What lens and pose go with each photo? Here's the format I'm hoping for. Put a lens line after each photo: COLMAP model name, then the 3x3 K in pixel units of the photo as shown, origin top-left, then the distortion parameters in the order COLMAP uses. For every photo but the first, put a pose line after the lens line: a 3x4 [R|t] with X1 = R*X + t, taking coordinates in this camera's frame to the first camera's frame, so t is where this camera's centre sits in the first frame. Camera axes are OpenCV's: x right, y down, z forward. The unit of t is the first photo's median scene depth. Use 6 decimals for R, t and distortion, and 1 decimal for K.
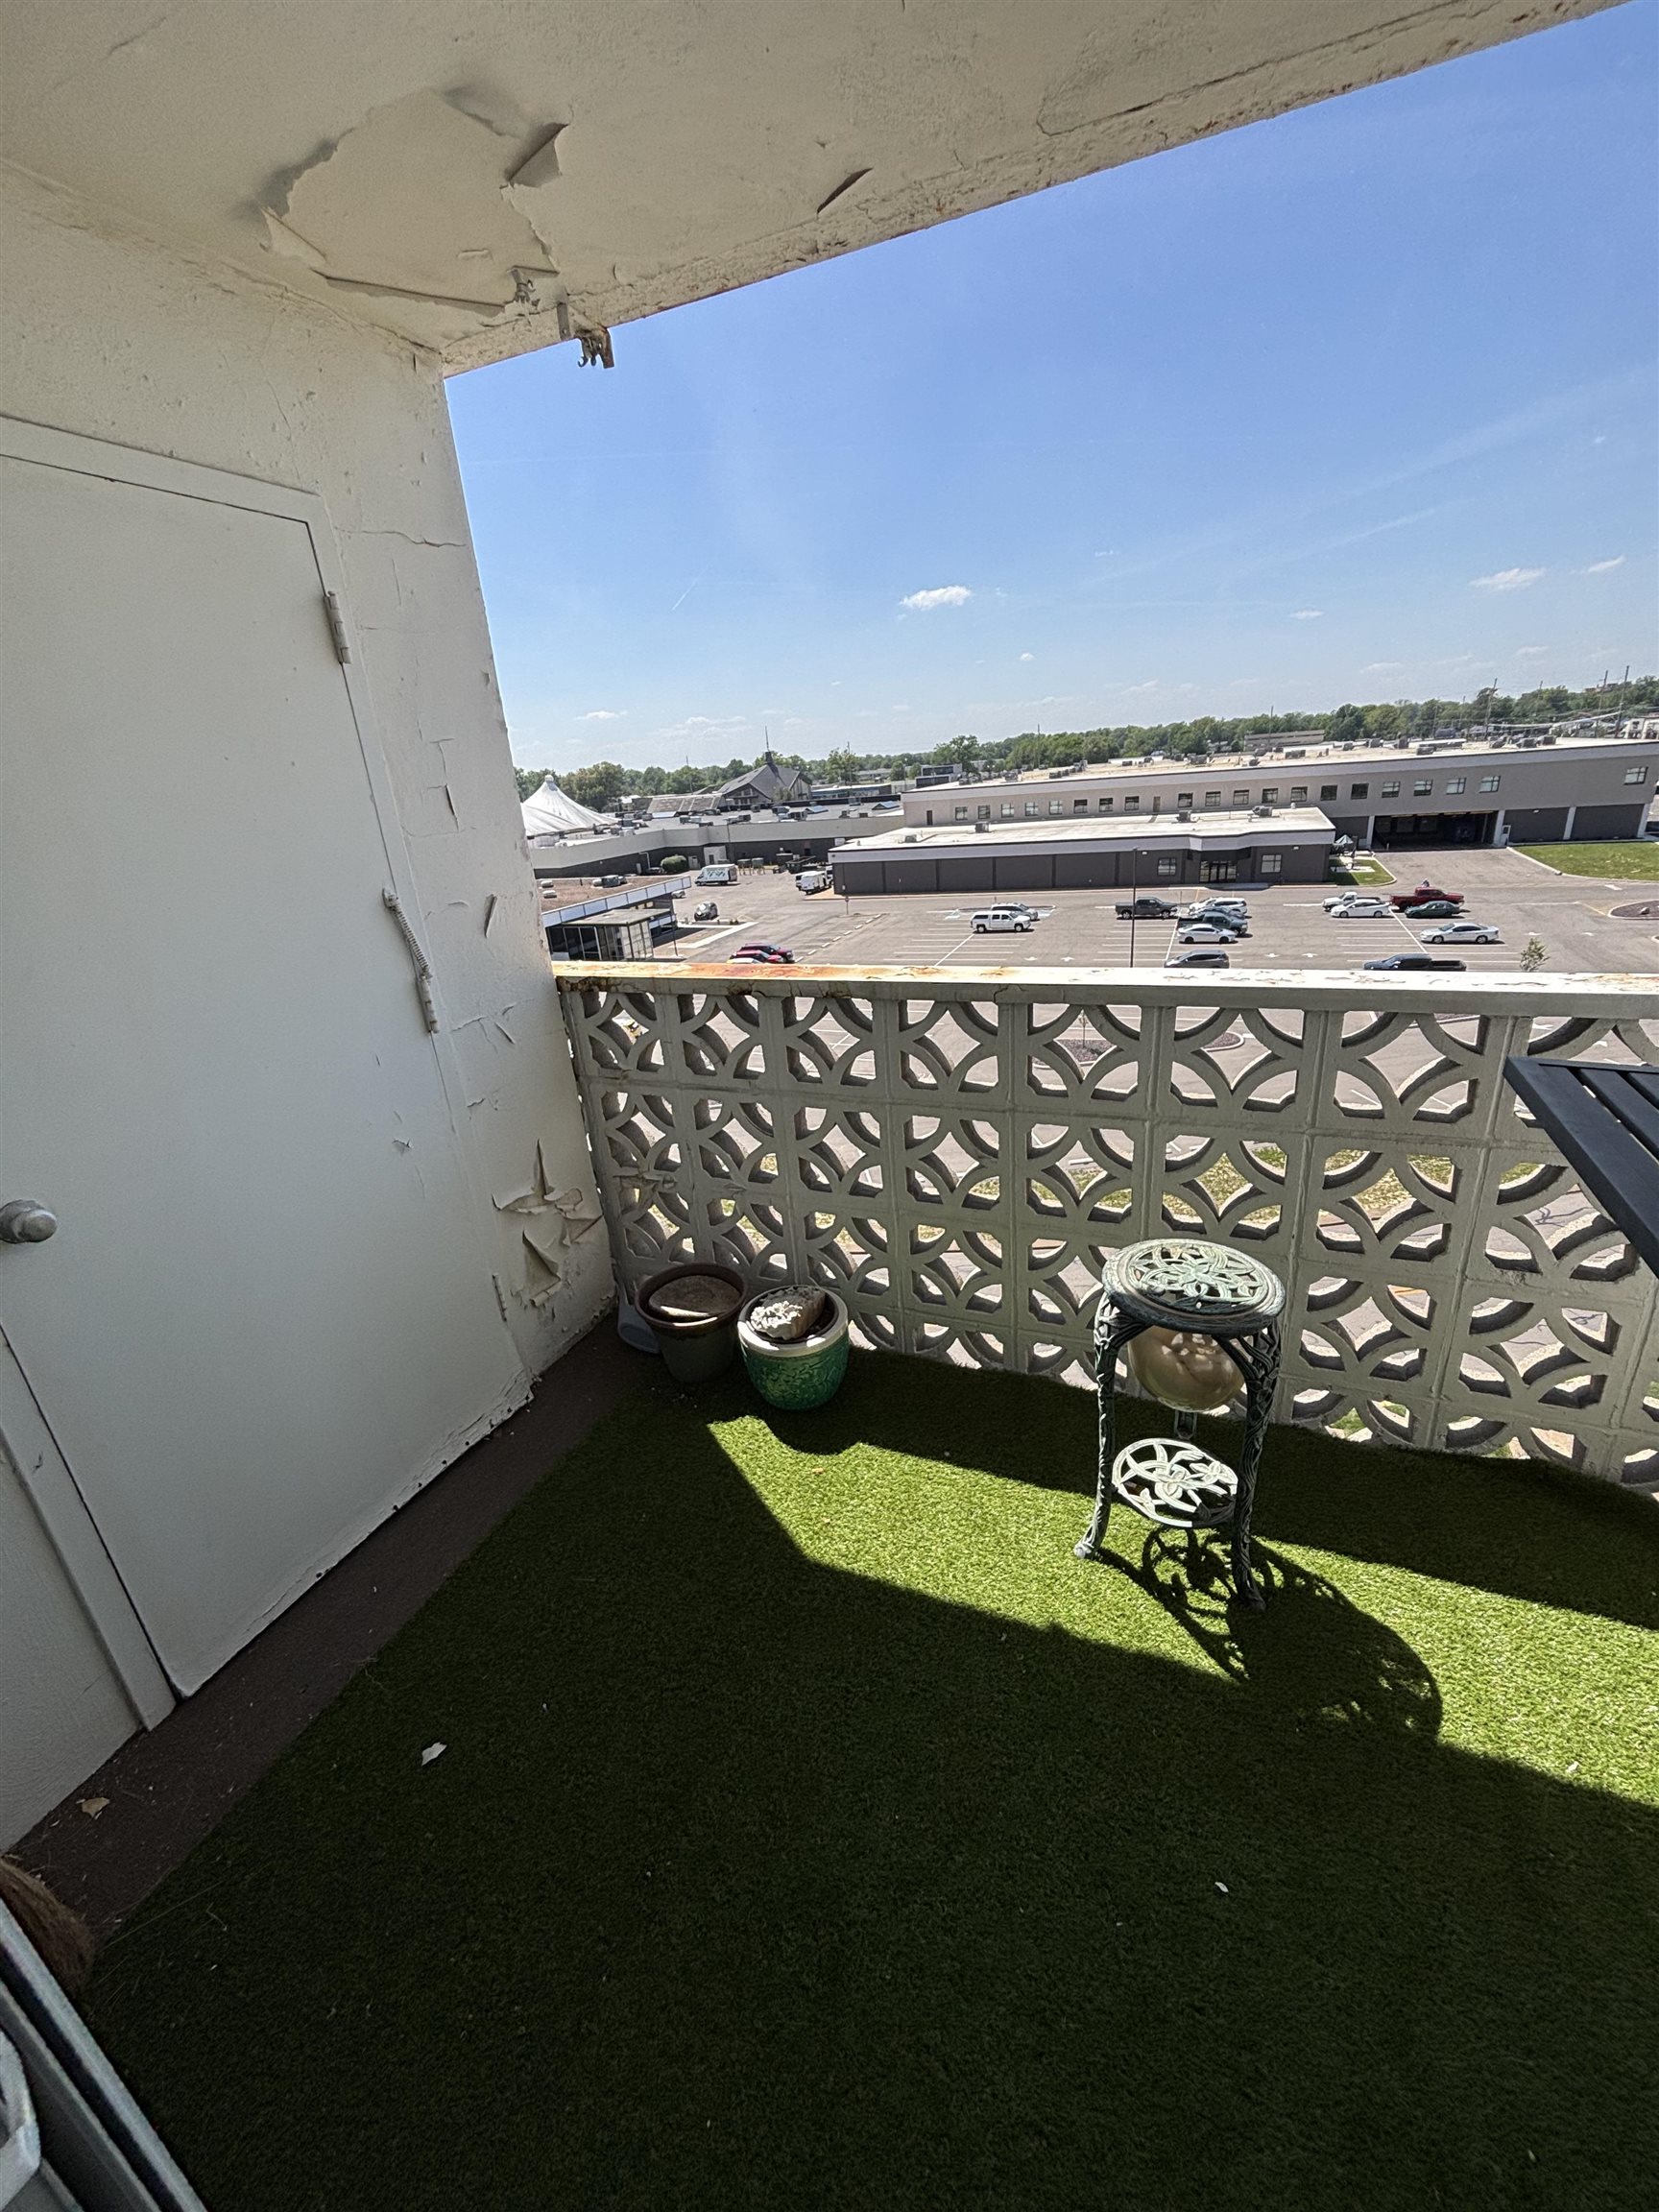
lens RADIAL K [[904.3, 0, 829.5], [0, 904.3, 1106.0], [0, 0, 1]] dist [0.003960, -0.000871]
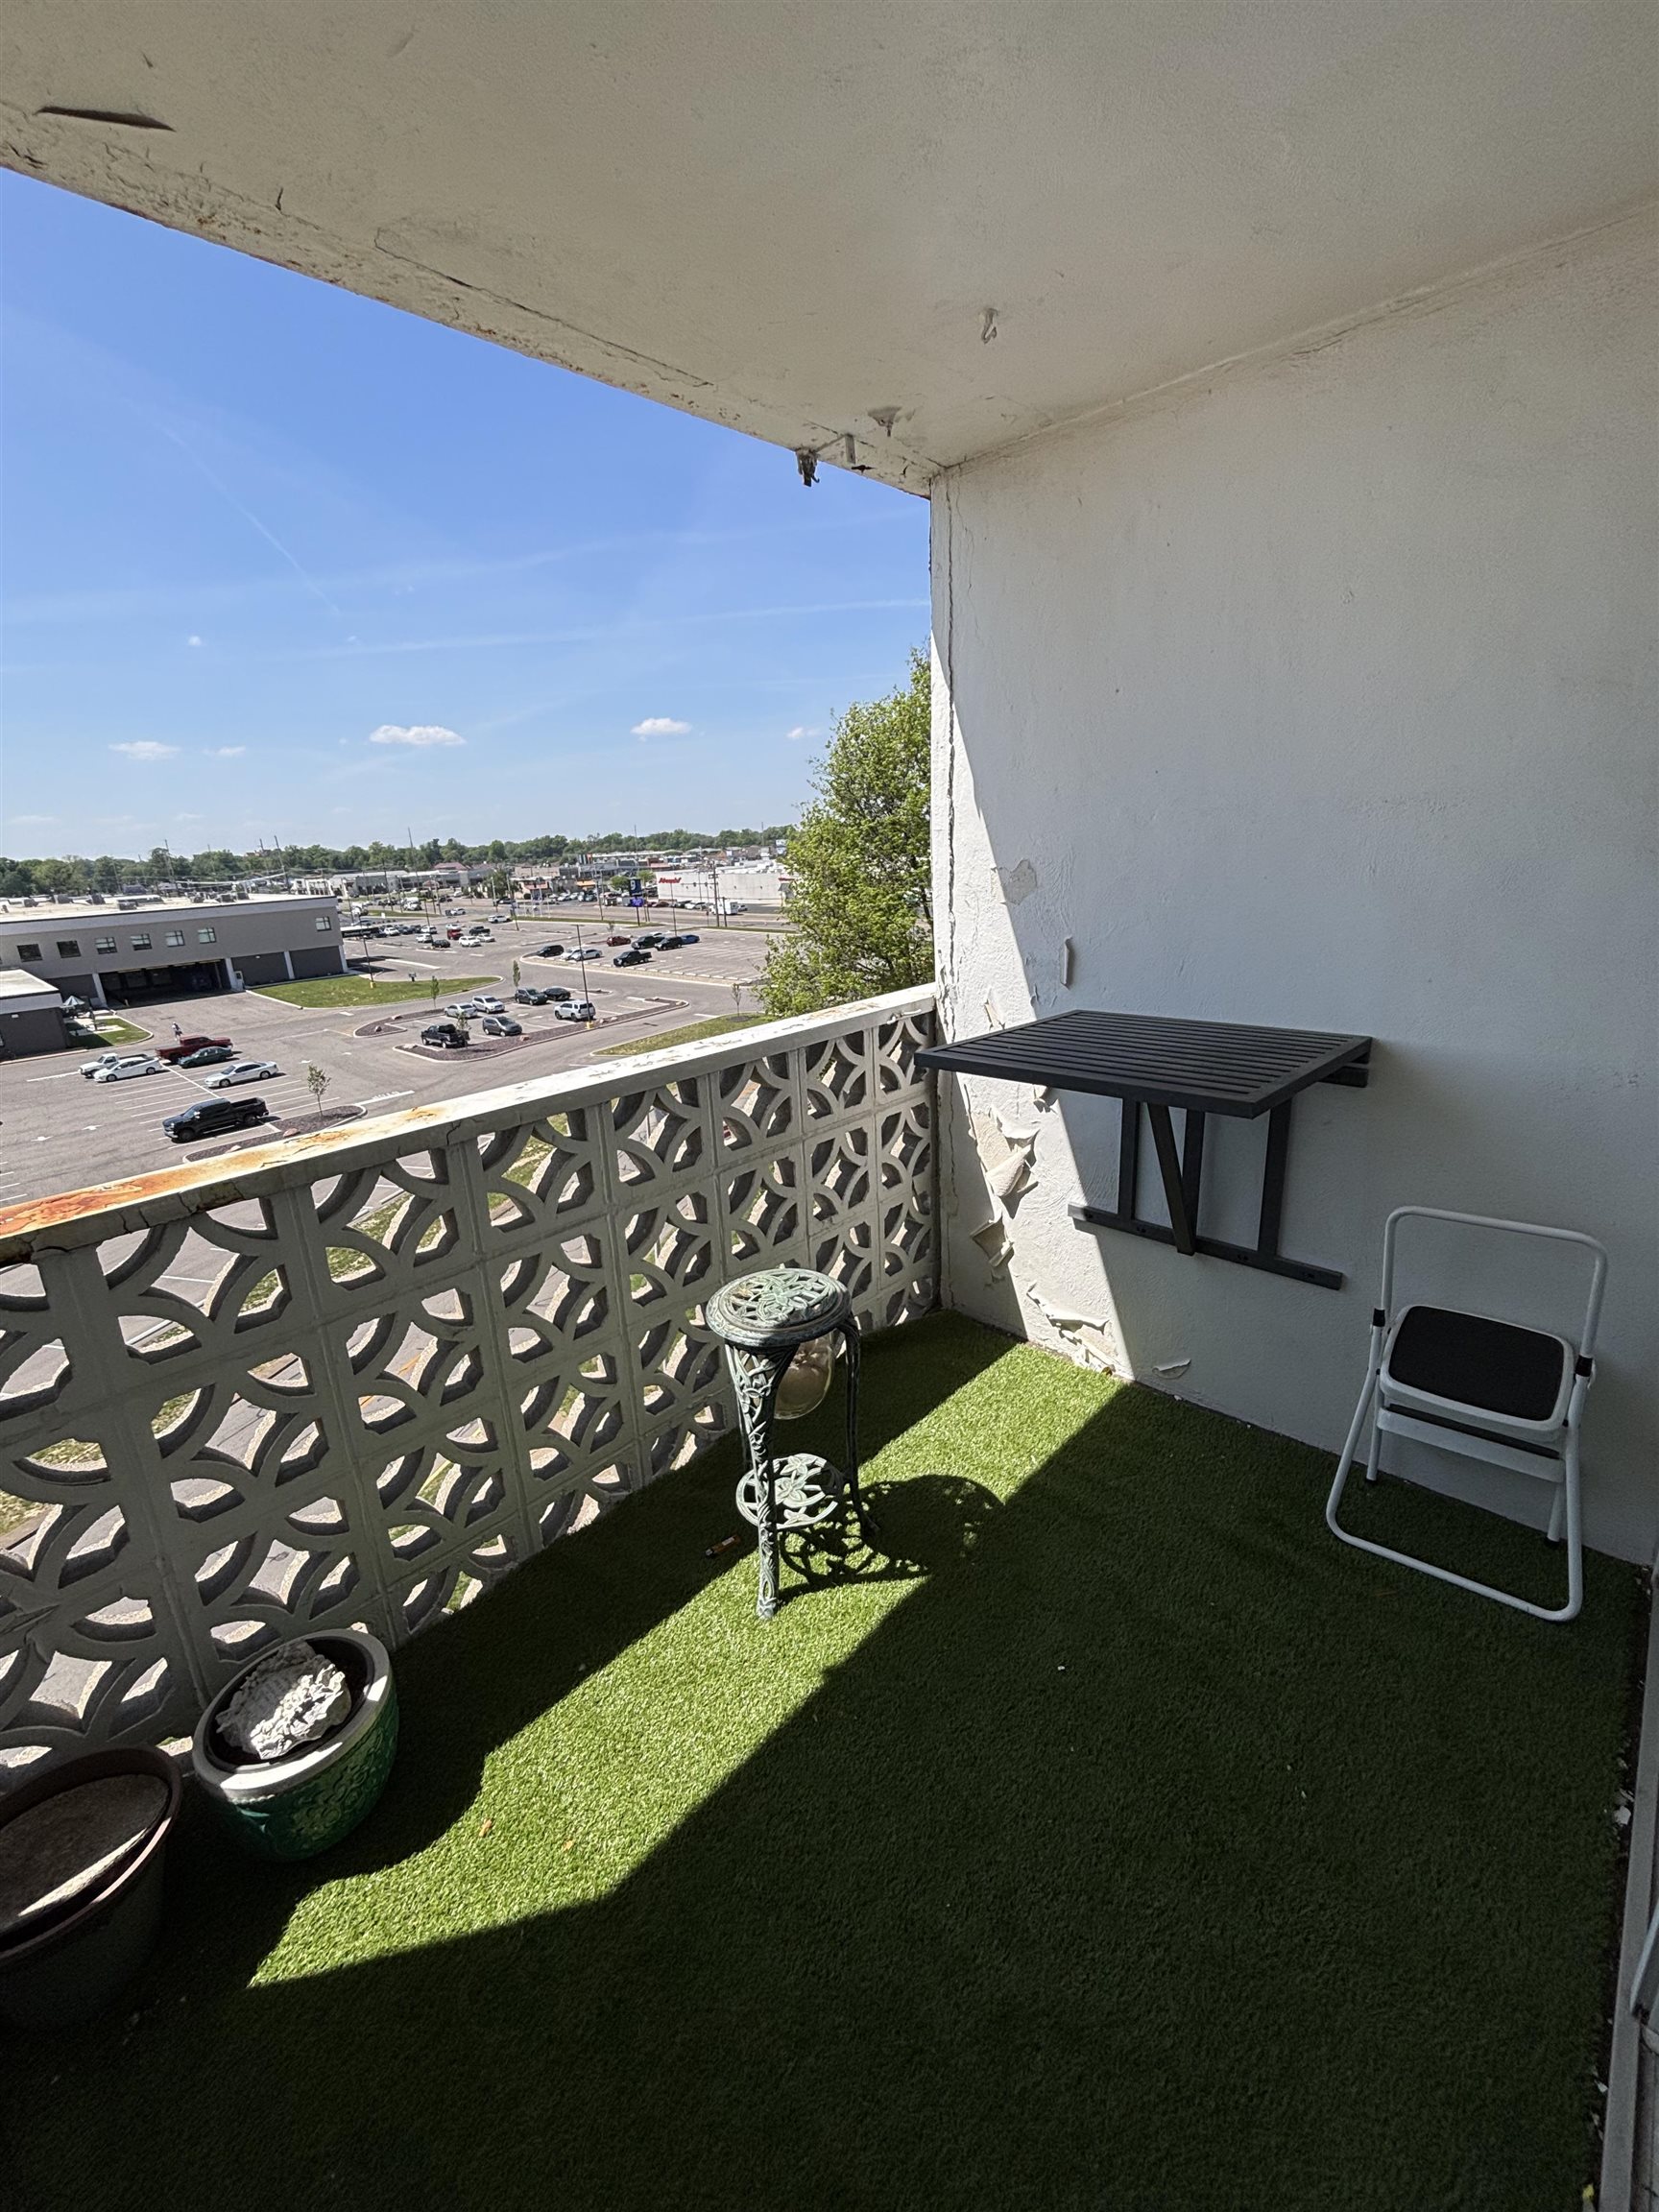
lens RADIAL K [[904.3, 0, 829.5], [0, 904.3, 1106.0], [0, 0, 1]] dist [0.003960, -0.000871]
pose [[0.359366, -0.218654, 0.907219, -0.492852], [0.357205, 0.930354, 0.082734, -0.097783], [-0.862125, 0.294332, 0.412442, 0.347671]]
